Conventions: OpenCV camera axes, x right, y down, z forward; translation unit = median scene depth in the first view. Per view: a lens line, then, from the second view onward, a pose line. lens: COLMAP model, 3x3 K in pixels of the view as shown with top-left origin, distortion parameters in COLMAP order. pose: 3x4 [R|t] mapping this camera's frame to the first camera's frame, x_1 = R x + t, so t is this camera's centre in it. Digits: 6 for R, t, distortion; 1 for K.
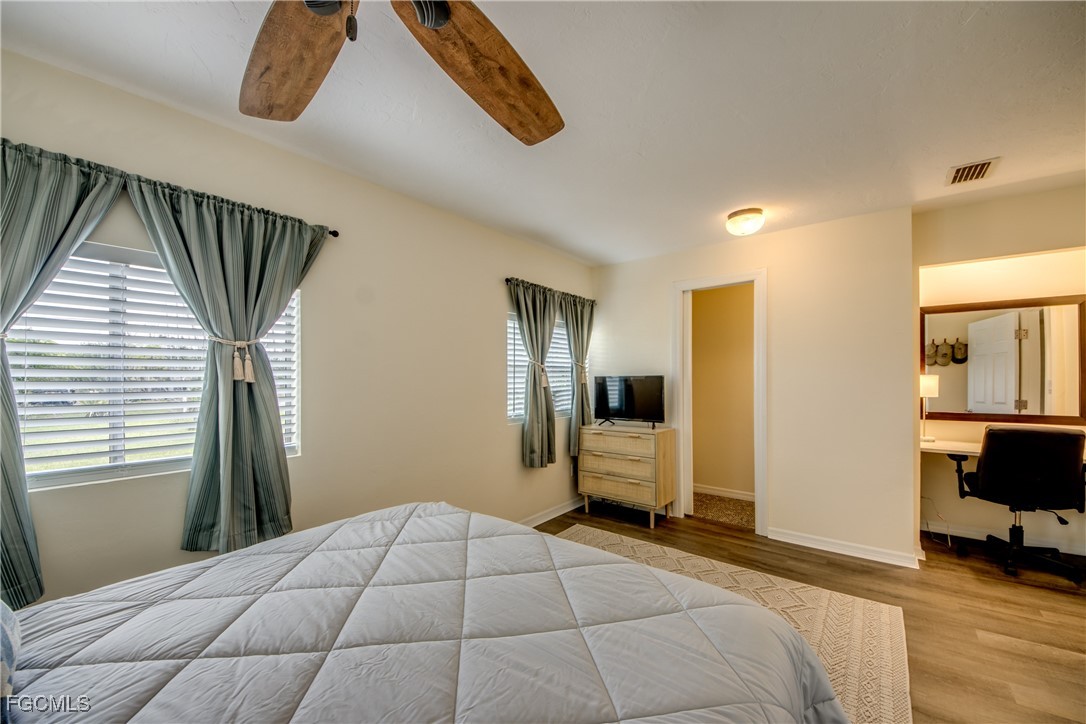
lens RADIAL K [[420.1, 0, 537.8], [0, 420.1, 364.9], [0, 0, 1]] dist [0.017440, -0.015749]
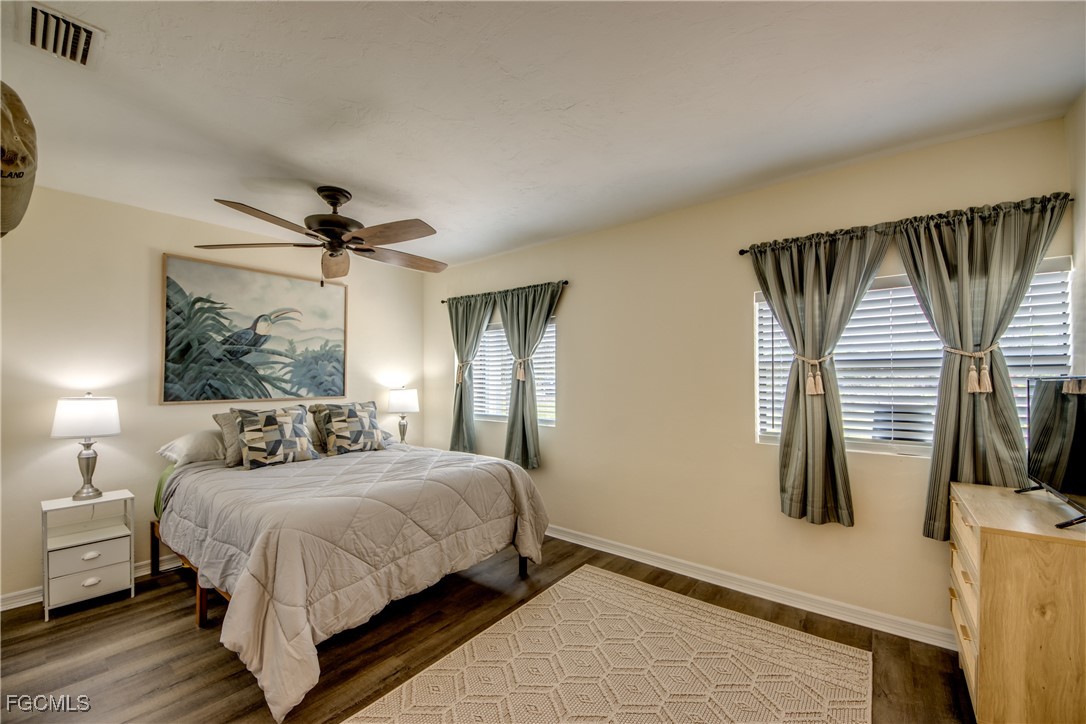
lens RADIAL K [[420.1, 0, 537.8], [0, 420.1, 364.9], [0, 0, 1]] dist [0.017440, -0.015749]
pose [[-0.018685, -0.024252, -0.999531, 0.671978], [0.030512, 0.999226, -0.024815, 0.010921], [0.999360, -0.030961, -0.017931, 0.614389]]
